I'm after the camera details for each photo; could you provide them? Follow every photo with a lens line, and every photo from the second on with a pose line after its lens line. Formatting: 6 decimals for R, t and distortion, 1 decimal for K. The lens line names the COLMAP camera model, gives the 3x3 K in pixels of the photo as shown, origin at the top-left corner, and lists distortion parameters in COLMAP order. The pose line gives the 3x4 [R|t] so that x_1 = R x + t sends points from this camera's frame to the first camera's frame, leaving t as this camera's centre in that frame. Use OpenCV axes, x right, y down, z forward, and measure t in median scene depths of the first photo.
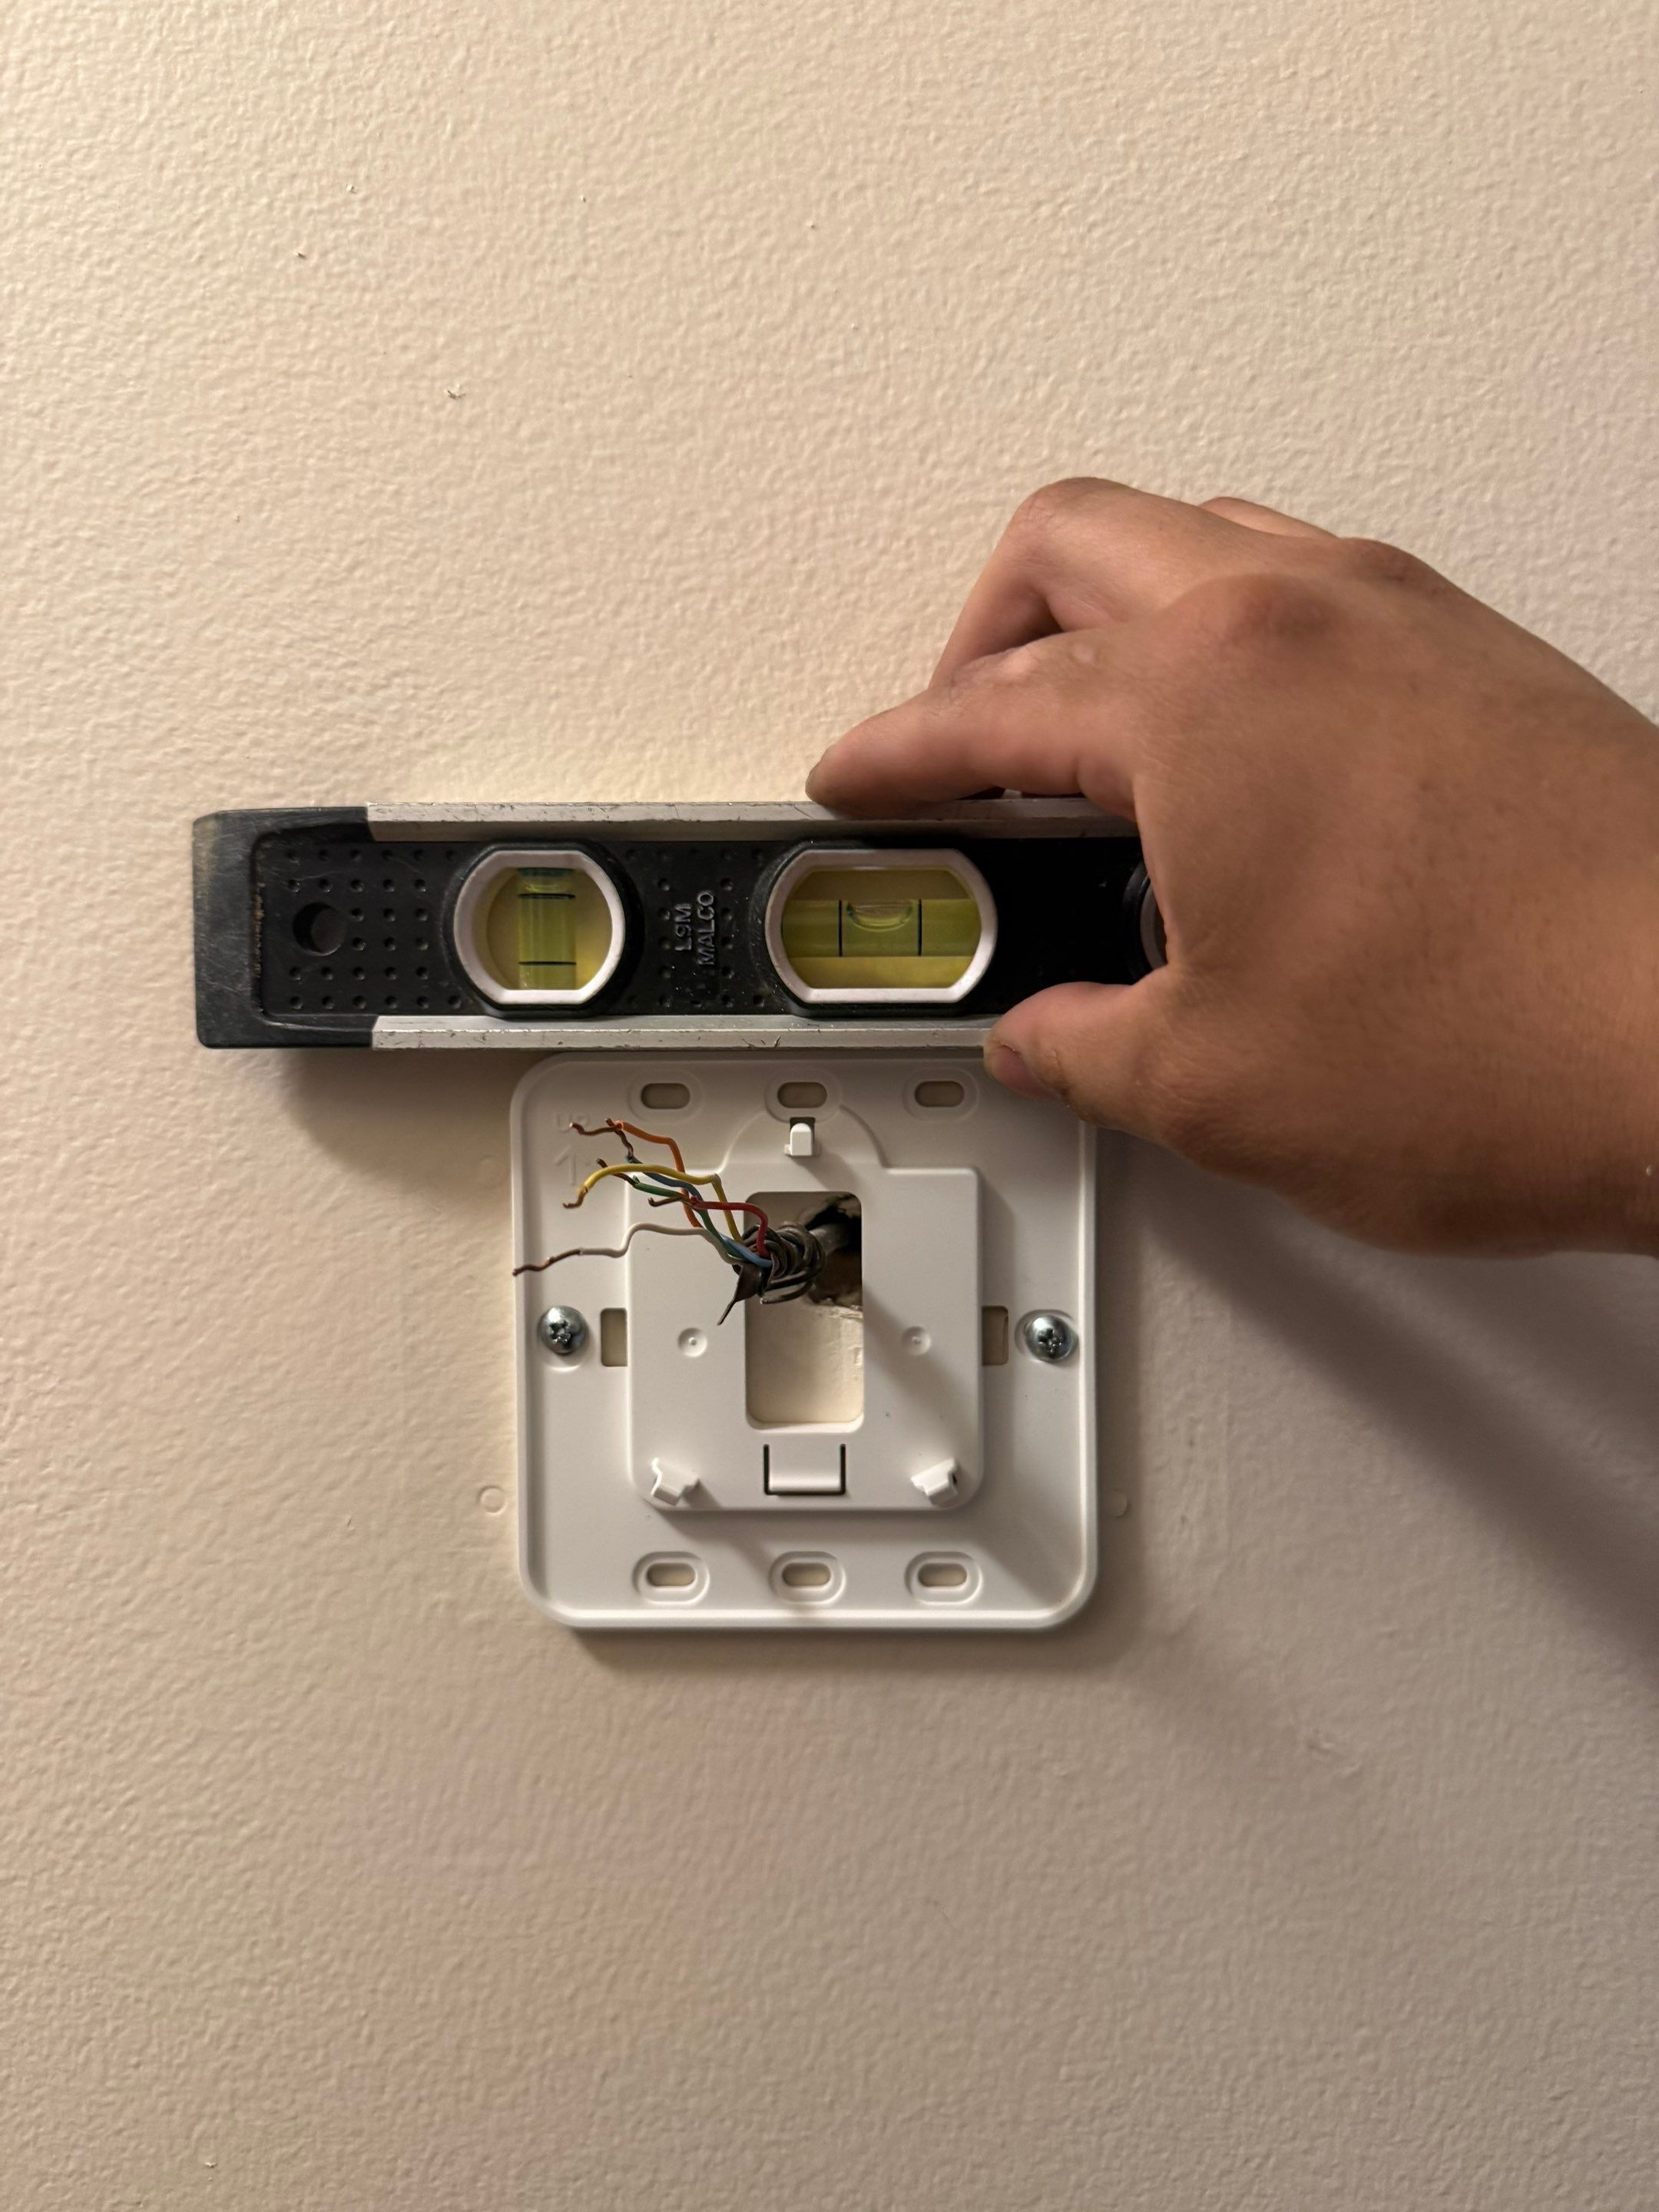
lens RADIAL K [[881.3, 0, 822.0], [0, 881.3, 1111.7], [0, 0, 1]] dist [-0.006720, 0.000091]
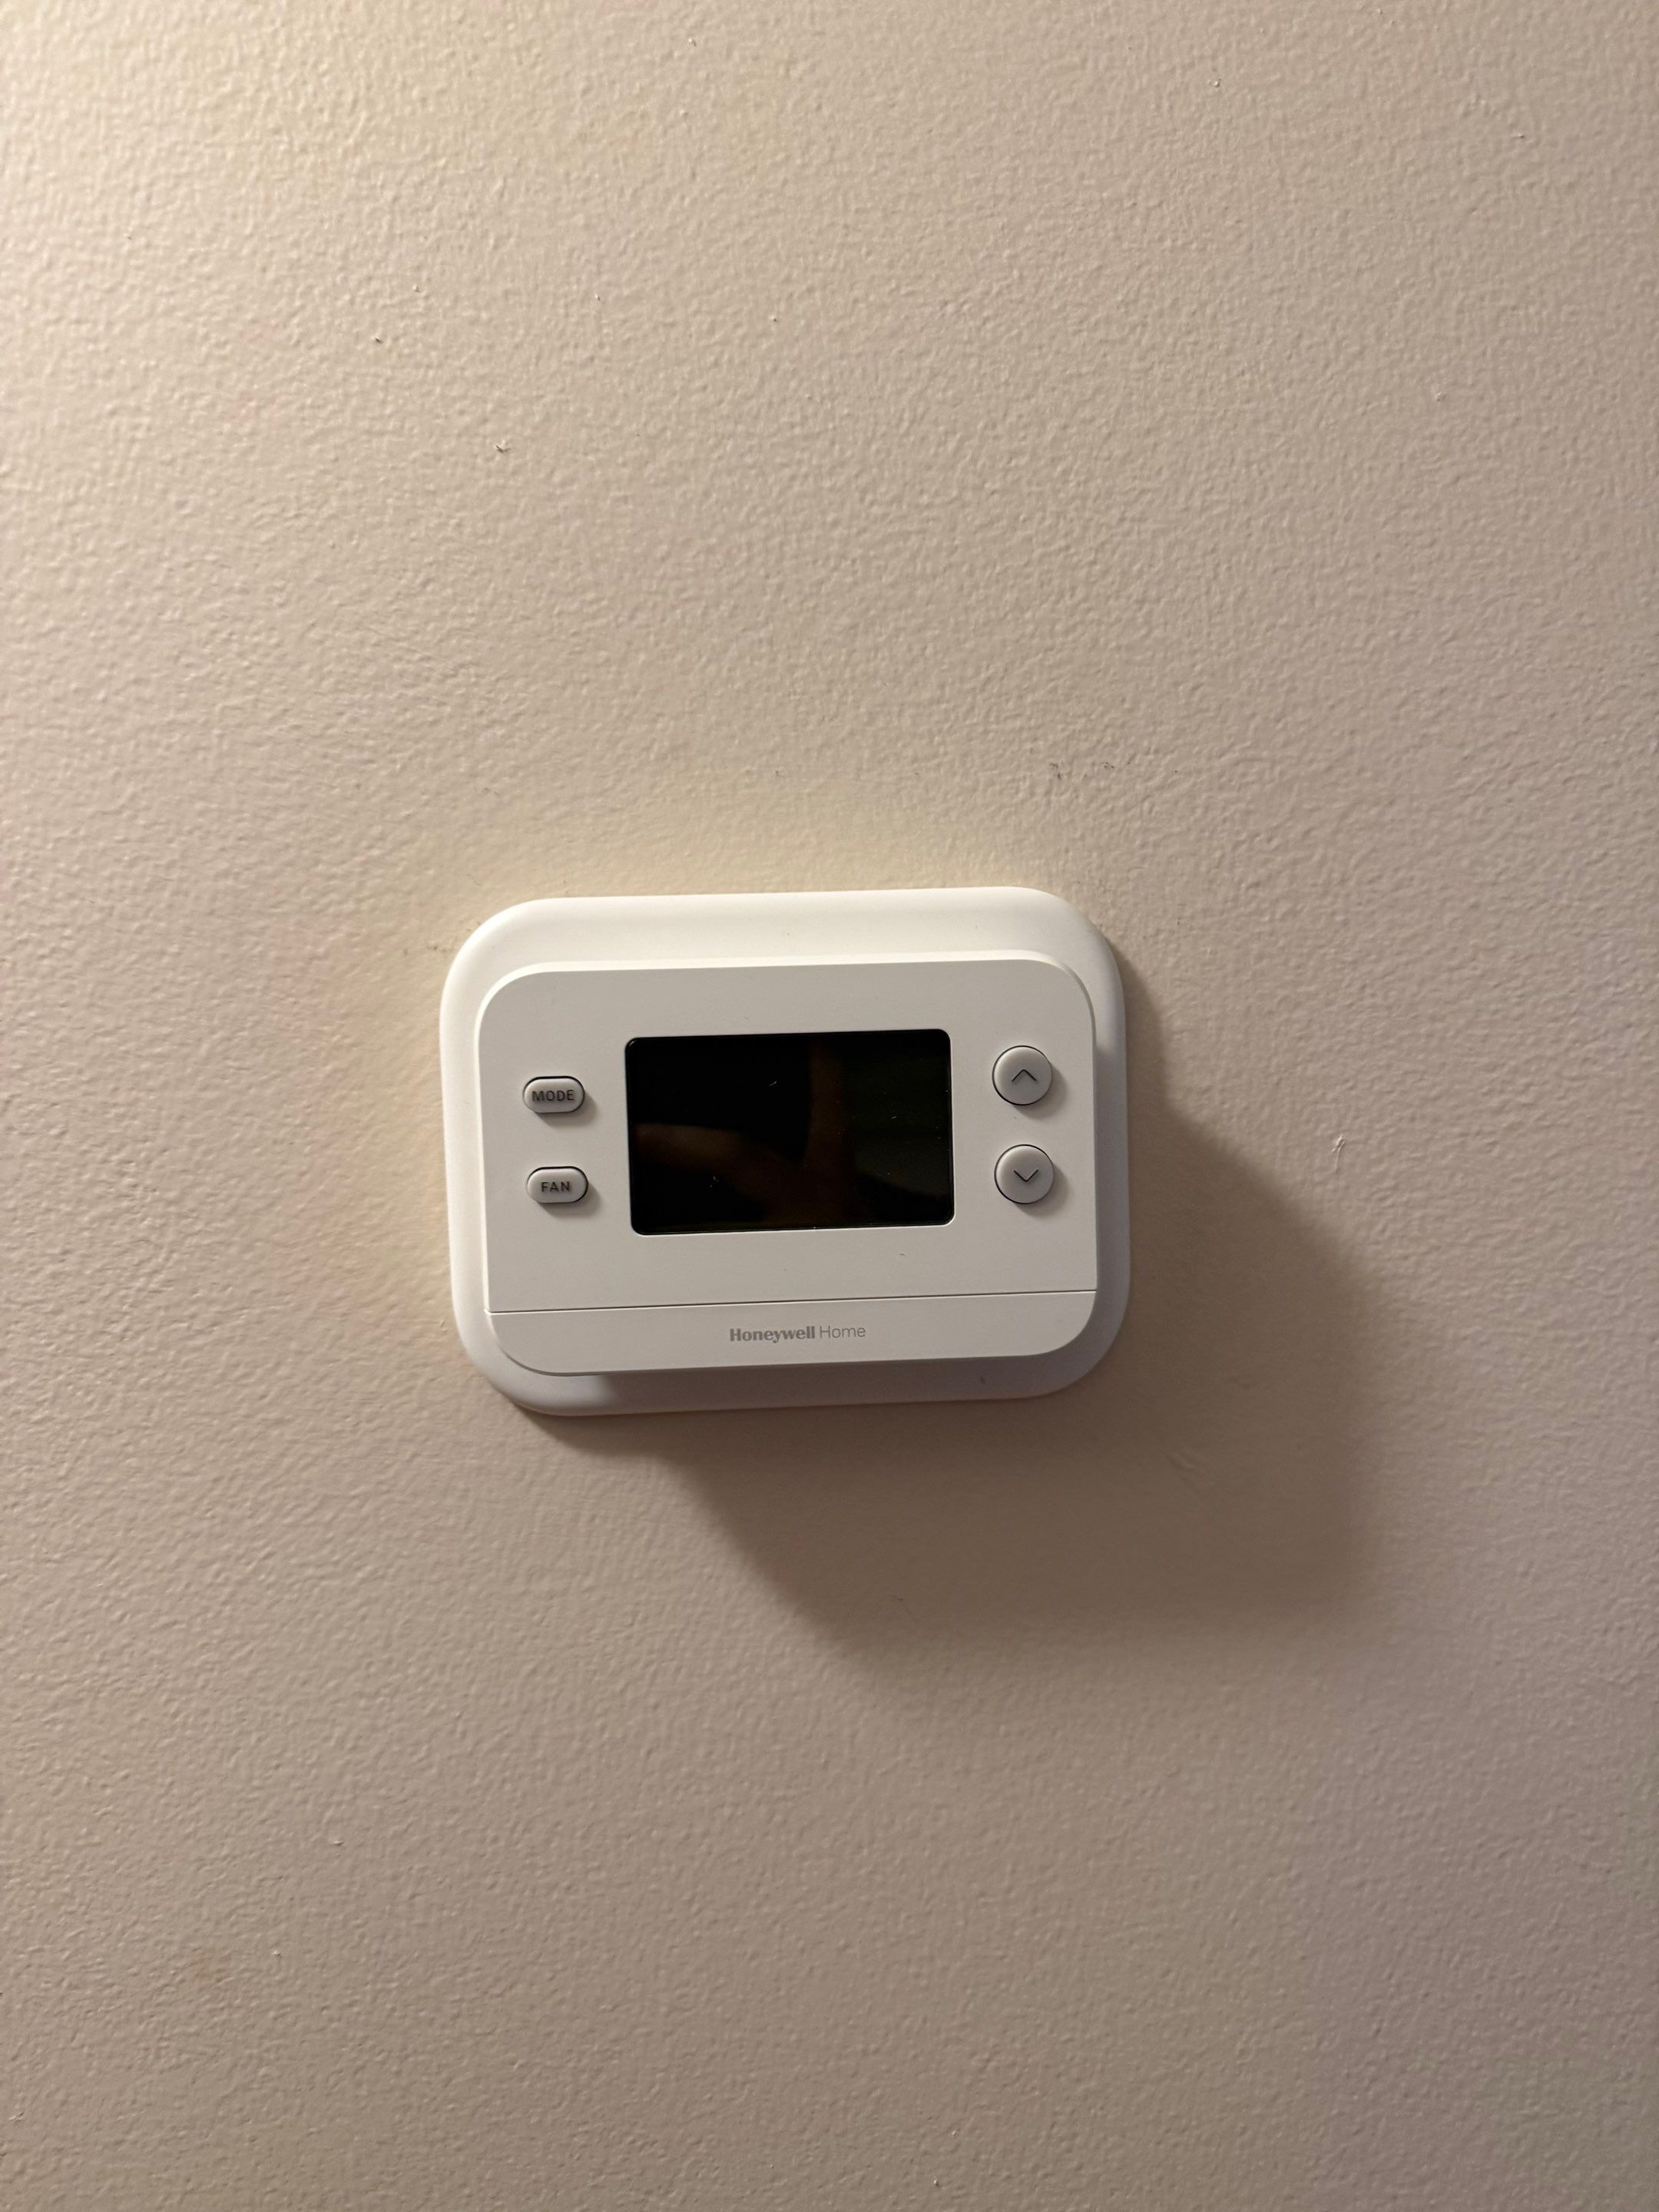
lens RADIAL K [[881.3, 0, 834.4], [0, 881.3, 1108.4], [0, 0, 1]] dist [-0.006720, 0.000091]
pose [[0.998486, -0.030613, 0.045710, -0.015419], [0.024142, 0.990420, 0.135958, -0.014977], [-0.049434, -0.134649, 0.989660, -0.409372]]
